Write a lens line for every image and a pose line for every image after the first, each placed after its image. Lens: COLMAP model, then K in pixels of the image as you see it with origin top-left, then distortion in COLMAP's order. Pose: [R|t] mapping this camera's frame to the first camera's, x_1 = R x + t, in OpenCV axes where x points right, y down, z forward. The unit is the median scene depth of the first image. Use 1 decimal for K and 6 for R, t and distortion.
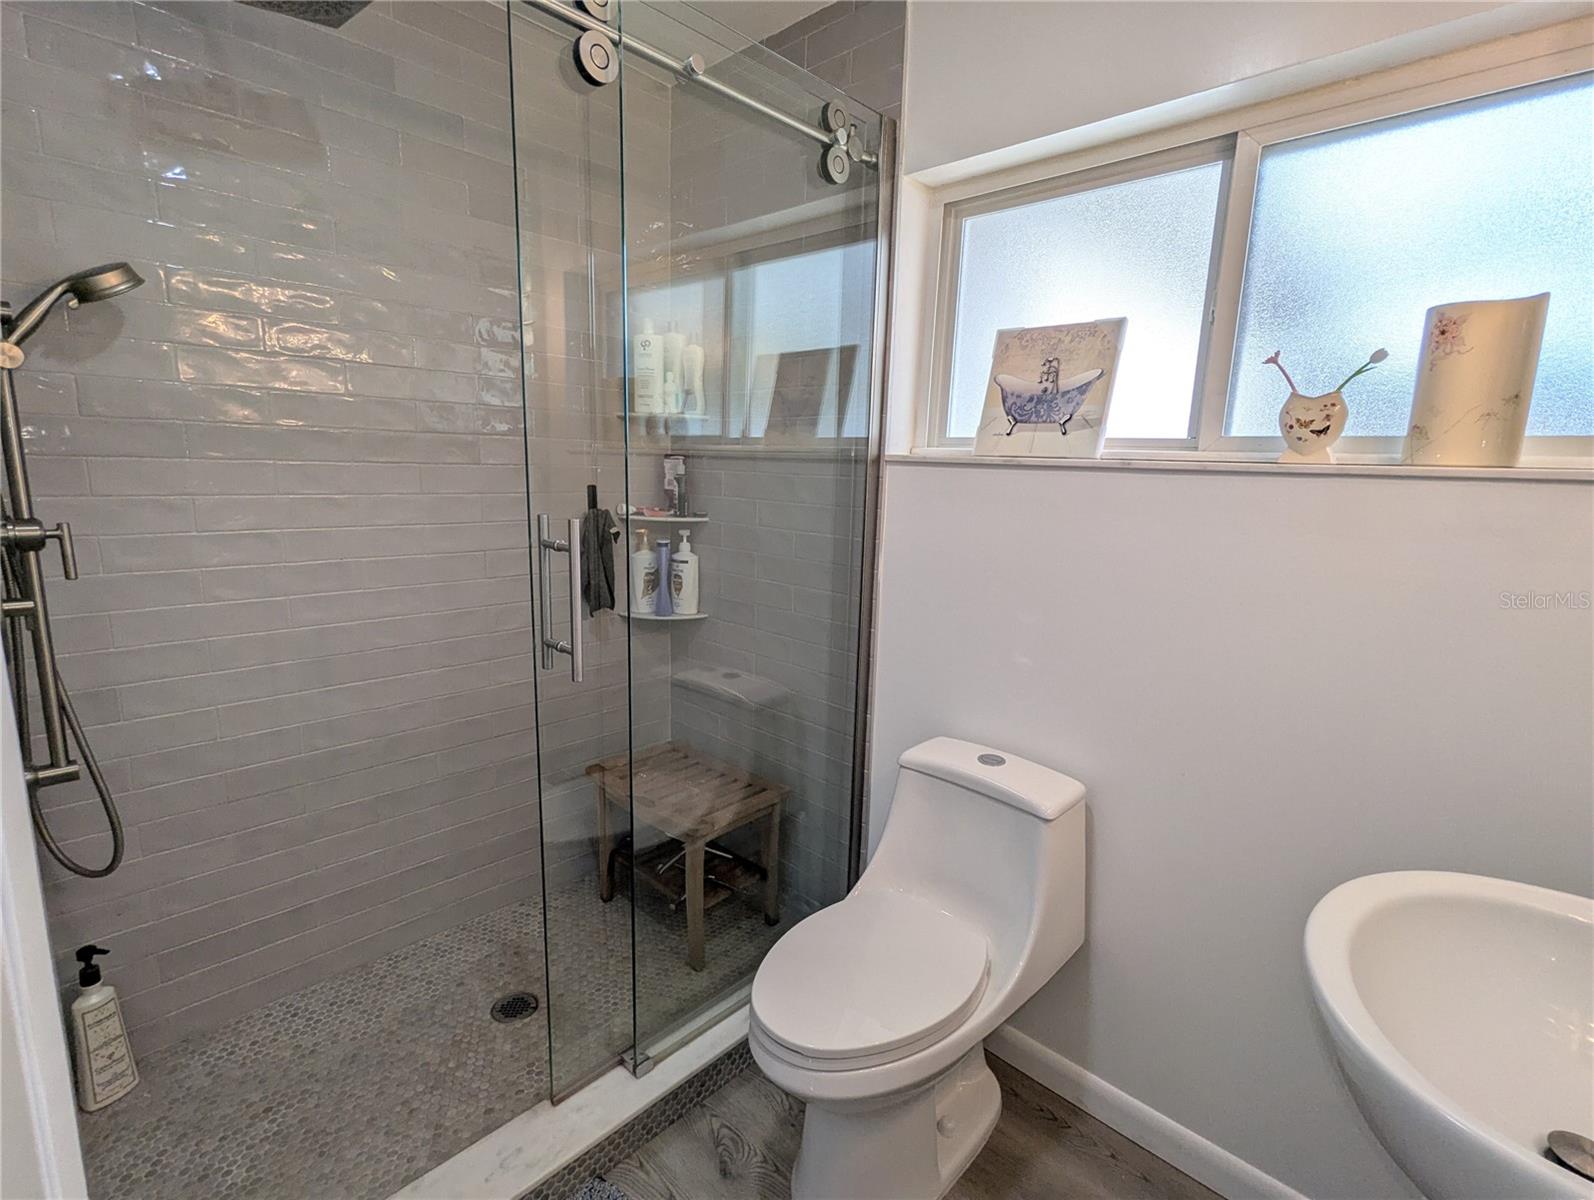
lens RADIAL K [[759.9, 0, 805.7], [0, 759.9, 602.2], [0, 0, 1]] dist [-0.003424, 0.003102]
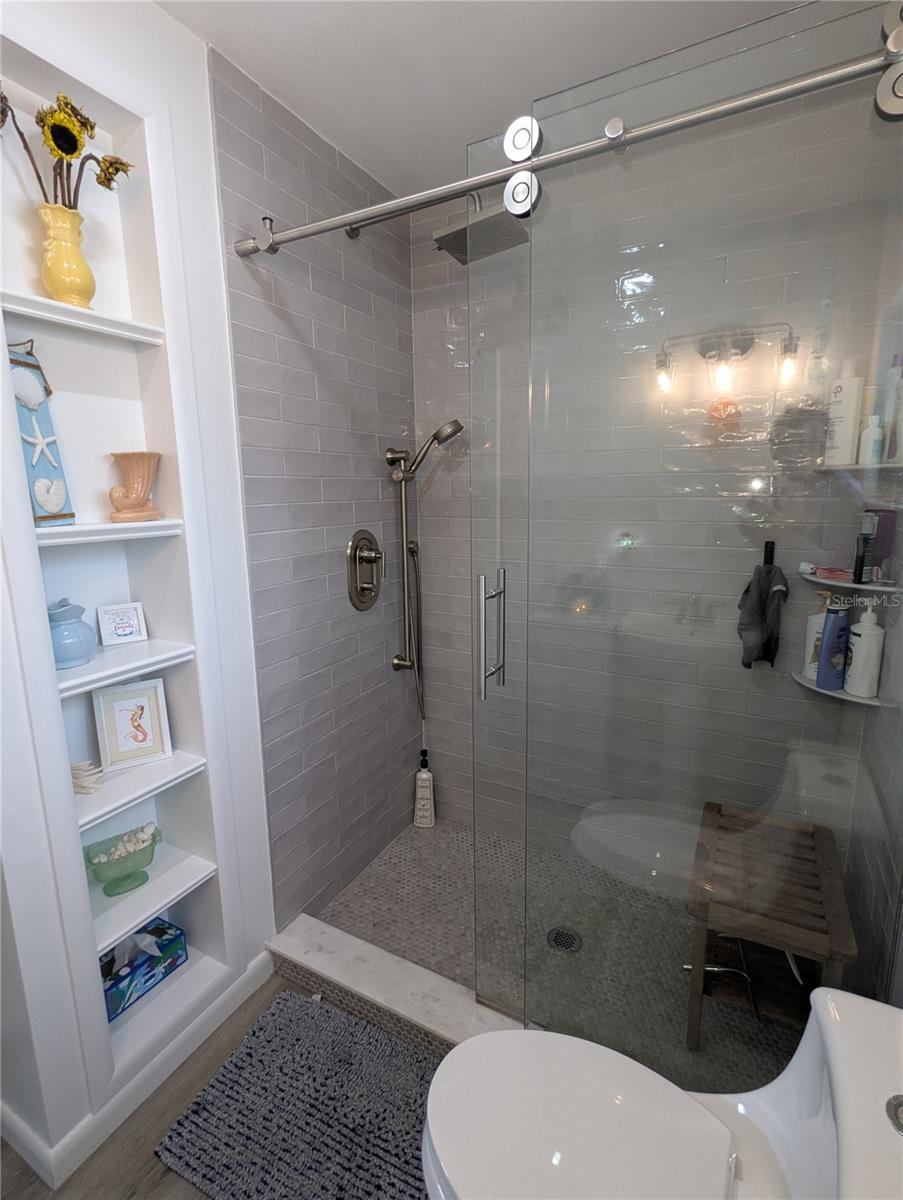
lens RADIAL K [[572.1, 0, 455.5], [0, 572.1, 596.0], [0, 0, 1]] dist [-0.003424, 0.003102]
pose [[0.246189, 0.137887, -0.959363, 0.352017], [-0.162831, 0.981644, 0.099304, -0.088967], [0.955446, 0.131767, 0.264122, 0.402197]]
